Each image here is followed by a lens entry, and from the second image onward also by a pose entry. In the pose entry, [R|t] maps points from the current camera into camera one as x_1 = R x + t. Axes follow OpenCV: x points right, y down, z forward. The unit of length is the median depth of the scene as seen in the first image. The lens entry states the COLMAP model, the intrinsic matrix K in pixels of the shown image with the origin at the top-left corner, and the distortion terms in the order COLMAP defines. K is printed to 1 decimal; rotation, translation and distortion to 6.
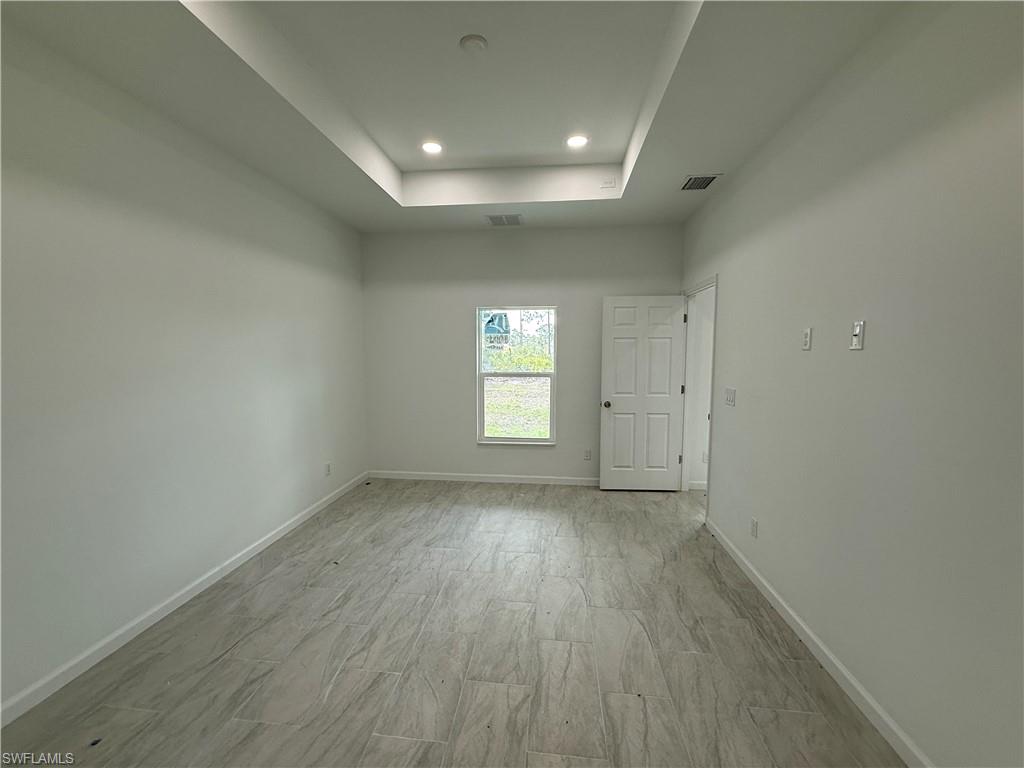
lens RADIAL K [[407.3, 0, 510.0], [0, 407.3, 386.6], [0, 0, 1]] dist [-0.000409, -0.000274]
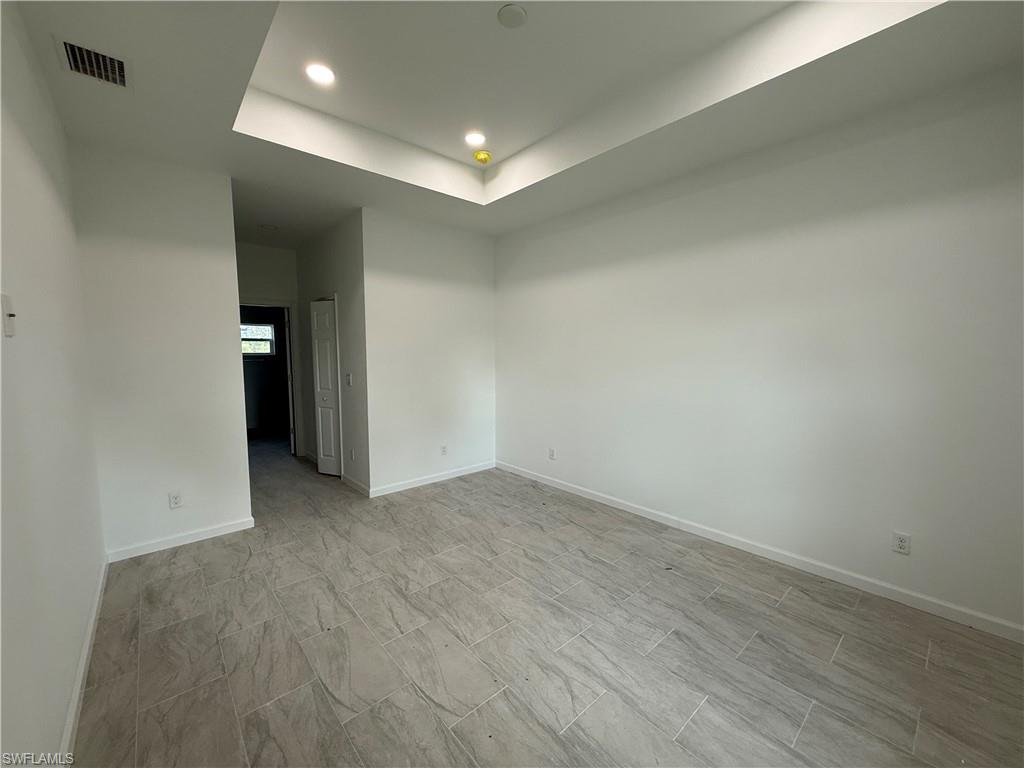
lens RADIAL K [[407.3, 0, 510.0], [0, 407.3, 386.6], [0, 0, 1]] dist [-0.000409, -0.000274]
pose [[-0.669723, 0.066677, -0.739611, 0.559331], [-0.066364, 0.986602, 0.149038, -0.115438], [0.739639, 0.148898, -0.656325, 1.460993]]
